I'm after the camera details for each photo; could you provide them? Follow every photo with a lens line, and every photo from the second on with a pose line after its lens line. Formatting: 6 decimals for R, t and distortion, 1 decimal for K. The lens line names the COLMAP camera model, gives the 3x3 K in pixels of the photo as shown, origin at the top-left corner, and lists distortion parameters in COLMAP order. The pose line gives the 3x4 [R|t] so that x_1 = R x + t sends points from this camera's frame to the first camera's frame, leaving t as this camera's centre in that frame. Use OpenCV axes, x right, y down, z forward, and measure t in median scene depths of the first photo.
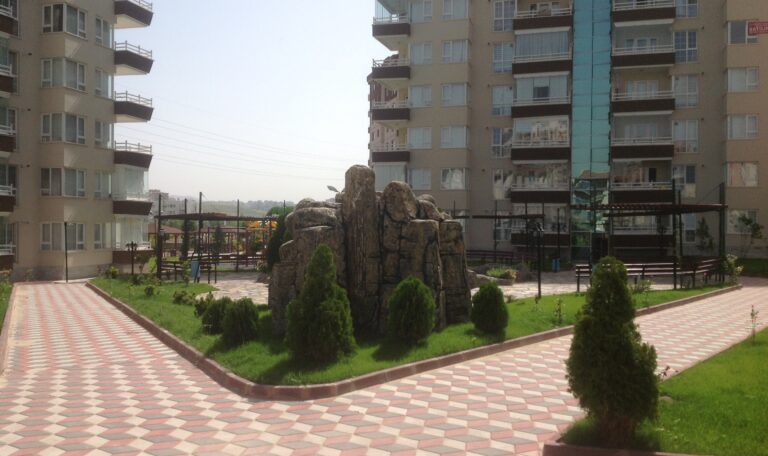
lens RADIAL K [[723.9, 0, 384.0], [0, 723.9, 228.0], [0, 0, 1]] dist [0.198548, -0.459140]
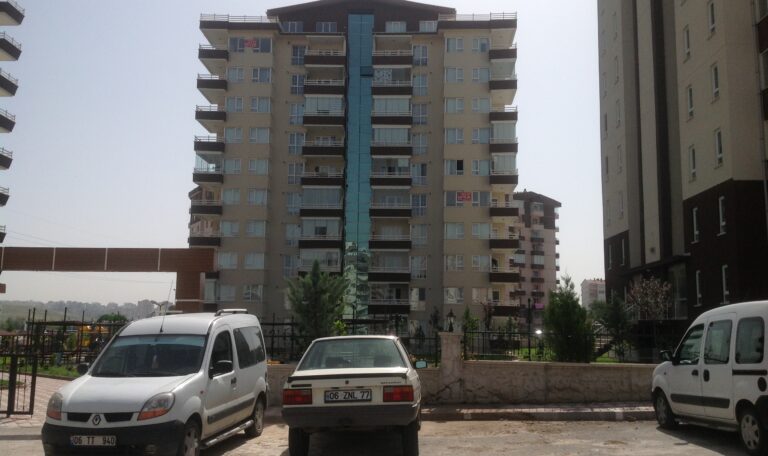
lens RADIAL K [[723.9, 0, 384.0], [0, 723.9, 228.0], [0, 0, 1]] dist [0.198548, -0.459140]
pose [[0.970487, 0.041376, 0.237578, 0.009156], [-0.007715, 0.989994, -0.140898, -0.002053], [-0.241030, 0.134907, 0.961096, -0.351322]]
